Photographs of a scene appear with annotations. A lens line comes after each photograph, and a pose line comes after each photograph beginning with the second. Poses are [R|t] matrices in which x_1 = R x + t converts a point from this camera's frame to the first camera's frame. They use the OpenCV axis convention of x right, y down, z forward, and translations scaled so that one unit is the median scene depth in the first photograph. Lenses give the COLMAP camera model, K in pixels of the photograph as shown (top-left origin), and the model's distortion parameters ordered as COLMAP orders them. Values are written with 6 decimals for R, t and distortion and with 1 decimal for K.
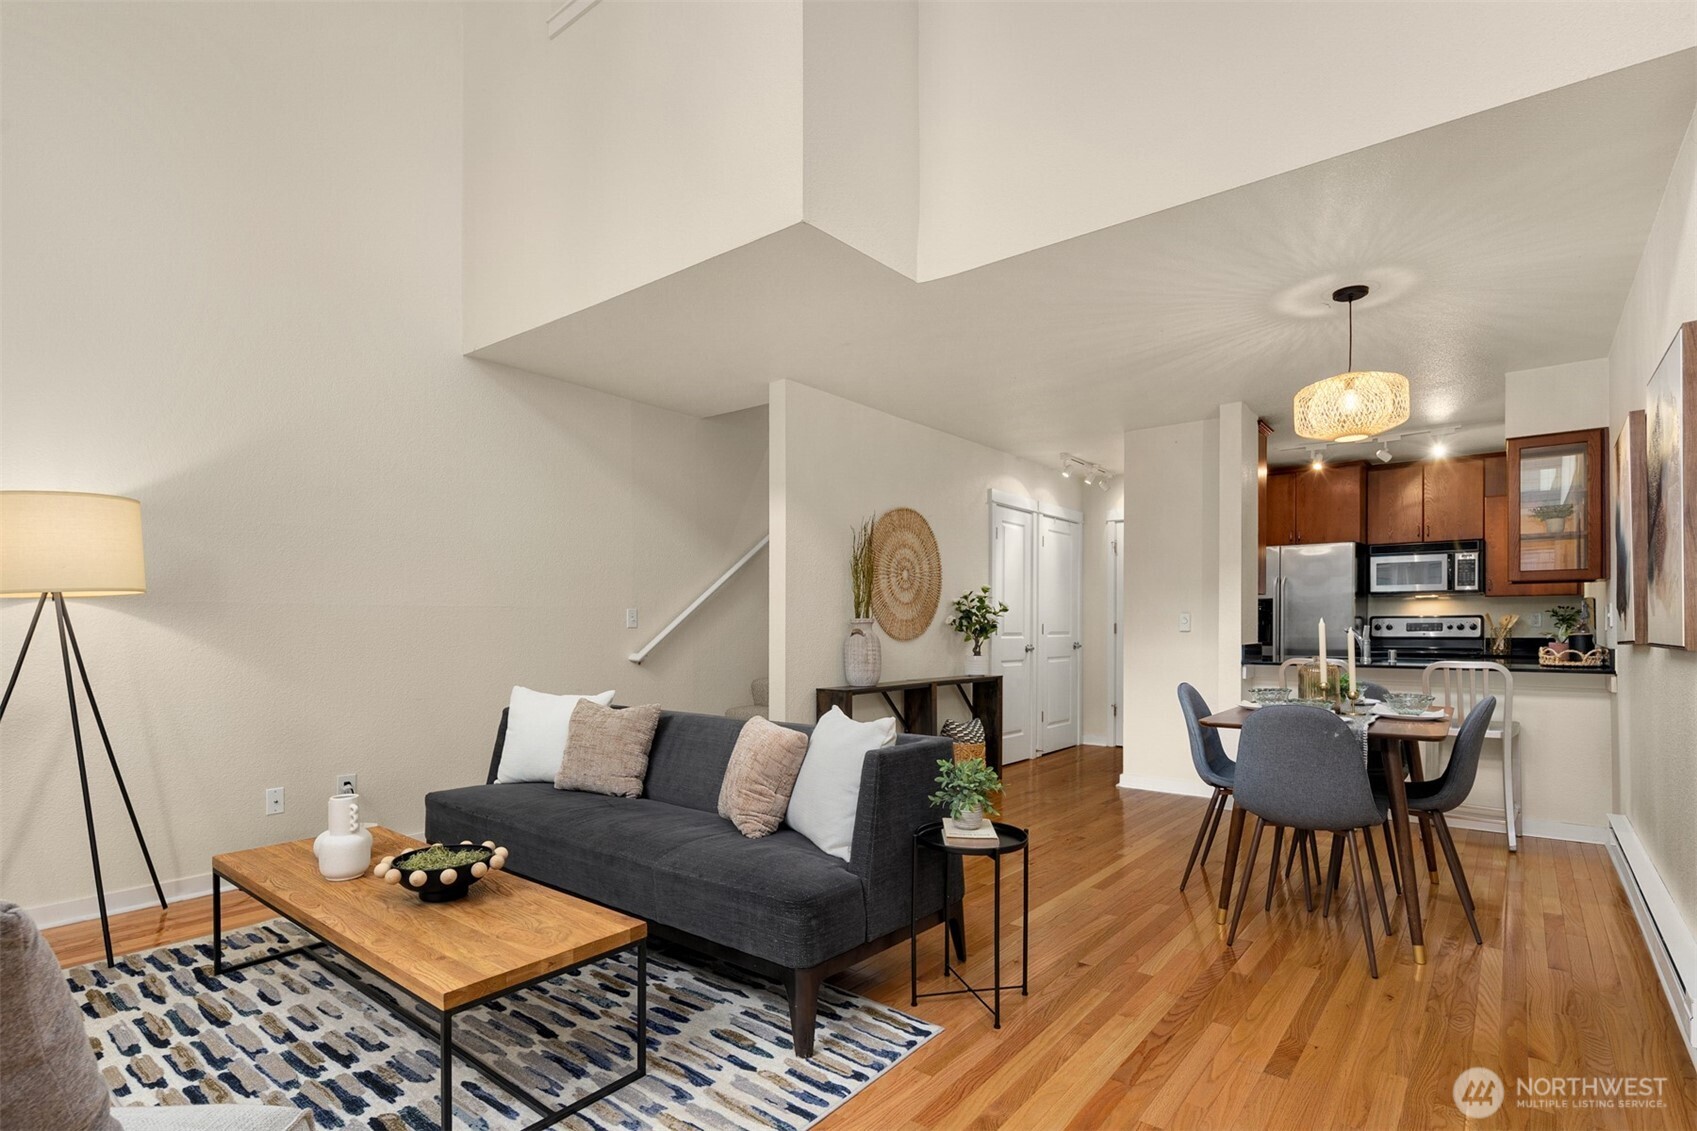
lens RADIAL K [[826.2, 0, 841.6], [0, 826.2, 625.6], [0, 0, 1]] dist [0.001965, -0.003413]
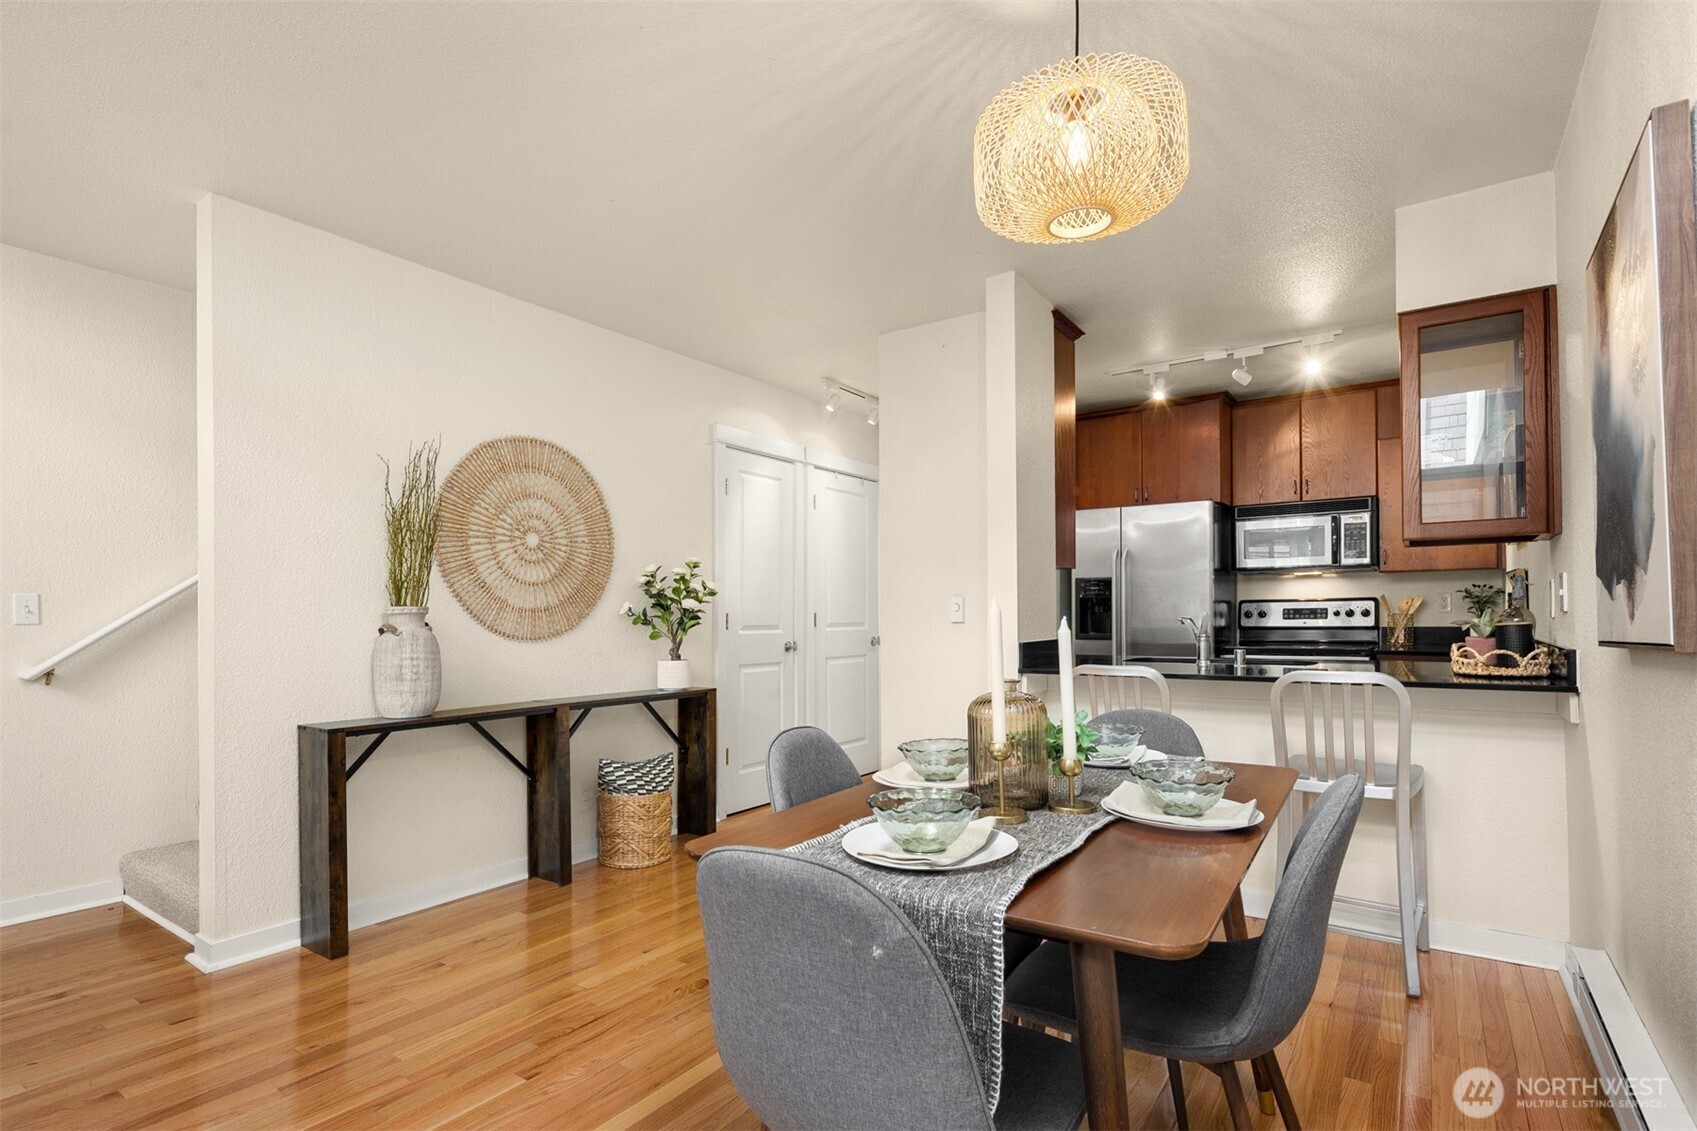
lens RADIAL K [[826.2, 0, 837.8], [0, 826.2, 613.2], [0, 0, 1]] dist [0.001965, -0.003413]
pose [[0.997621, -0.007010, 0.068580, 0.331921], [0.007176, 0.999972, -0.002180, -0.000089], [-0.068563, 0.002667, 0.997643, 0.399636]]
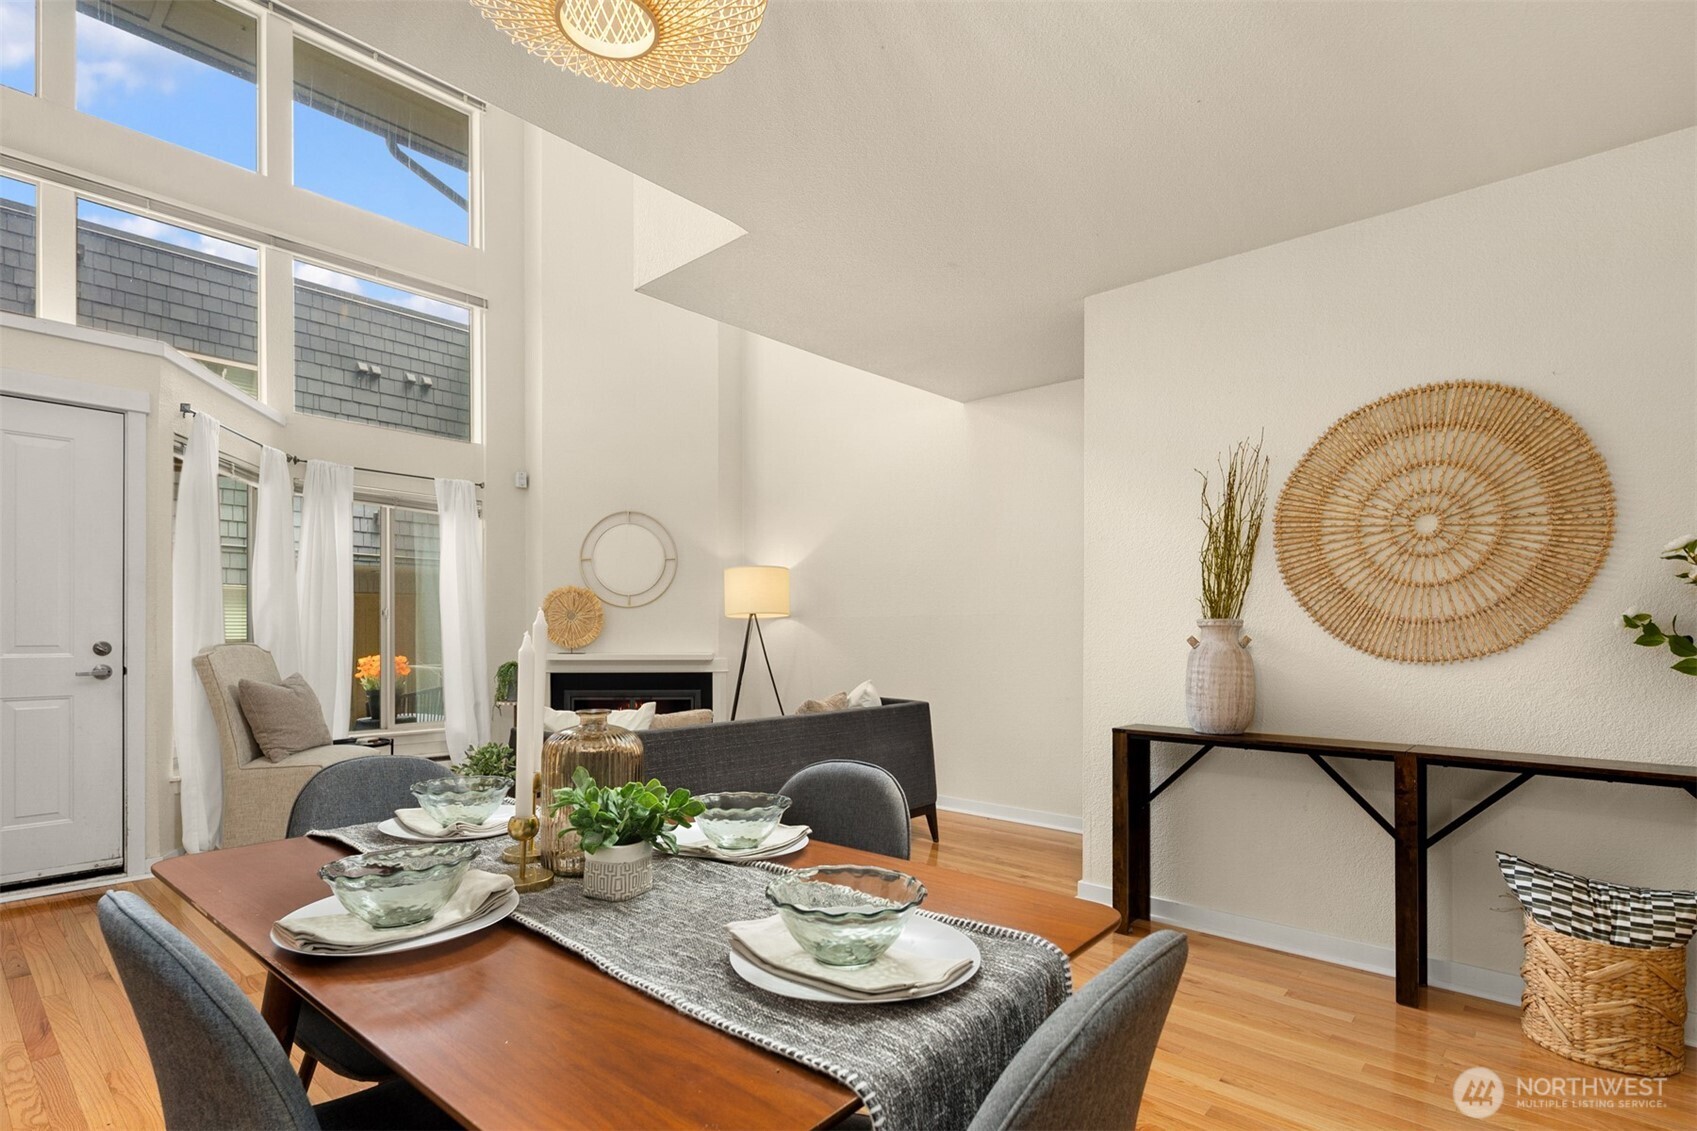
lens RADIAL K [[826.2, 0, 853.4], [0, 826.2, 628.3], [0, 0, 1]] dist [0.001965, -0.003413]
pose [[-0.039781, -0.005742, -0.999192, 0.688352], [-0.002455, 0.999981, -0.005649, 0.002248], [0.999205, 0.002228, -0.039795, 0.834665]]
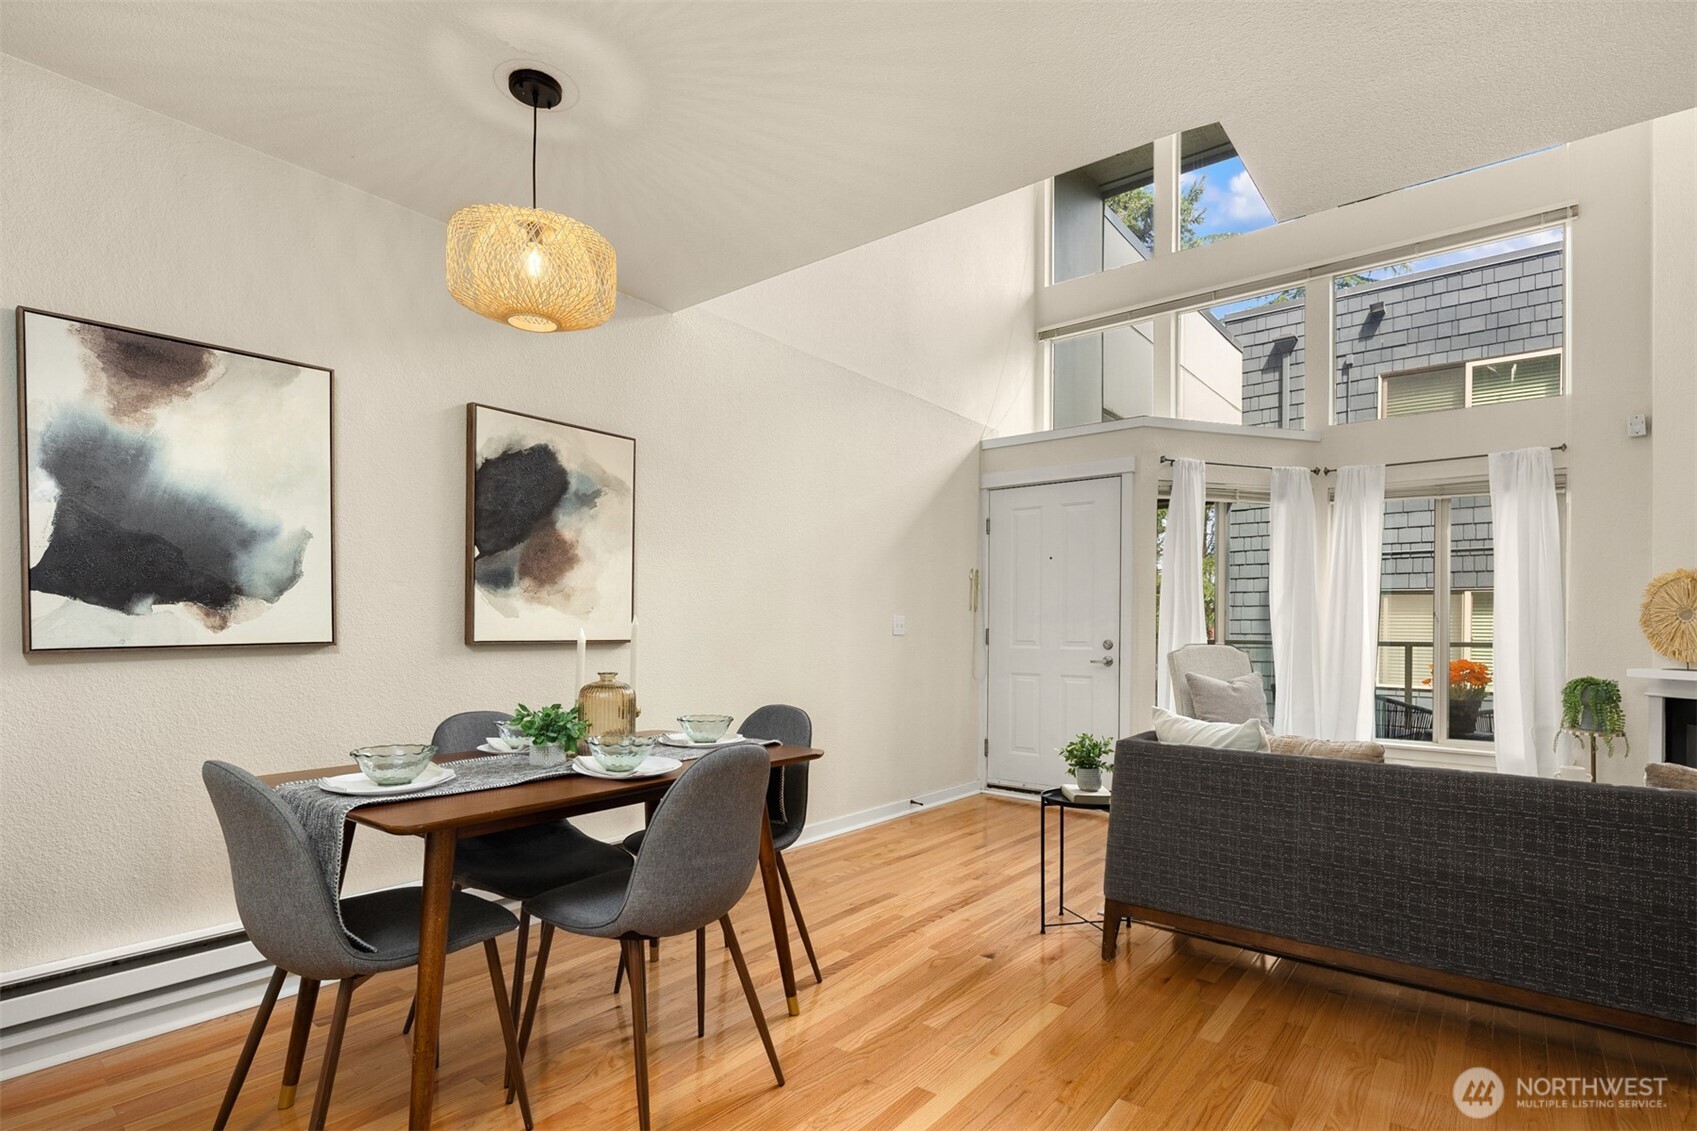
lens RADIAL K [[826.2, 0, 843.2], [0, 826.2, 634.7], [0, 0, 1]] dist [0.001965, -0.003413]
pose [[-0.999953, -0.009157, 0.003192, 0.282946], [-0.009133, 0.999930, 0.007514, 0.000221], [-0.003260, 0.007484, -0.999967, 1.213332]]
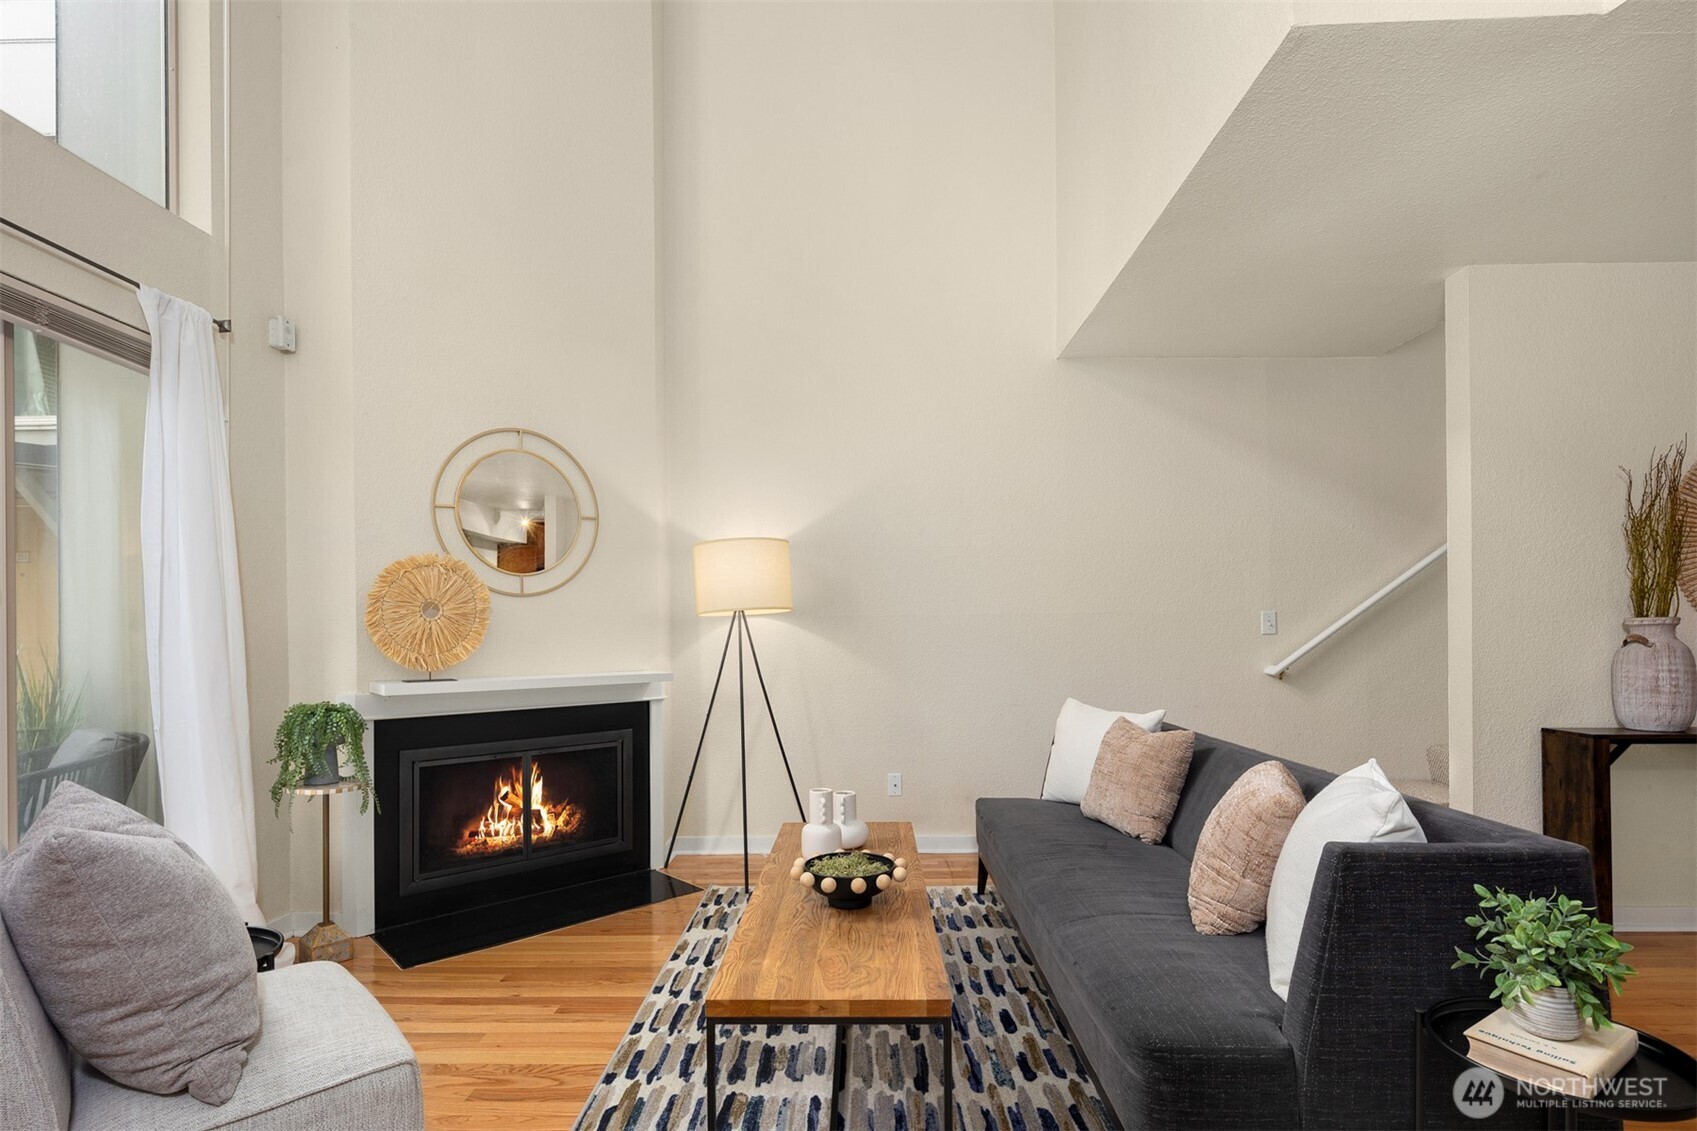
lens RADIAL K [[826.2, 0, 836.3], [0, 826.2, 621.1], [0, 0, 1]] dist [0.001965, -0.003413]
pose [[0.609368, -0.014088, -0.792762, 0.152968], [0.007334, 0.999900, -0.012132, -0.003379], [0.792854, 0.001579, 0.609410, 0.177686]]
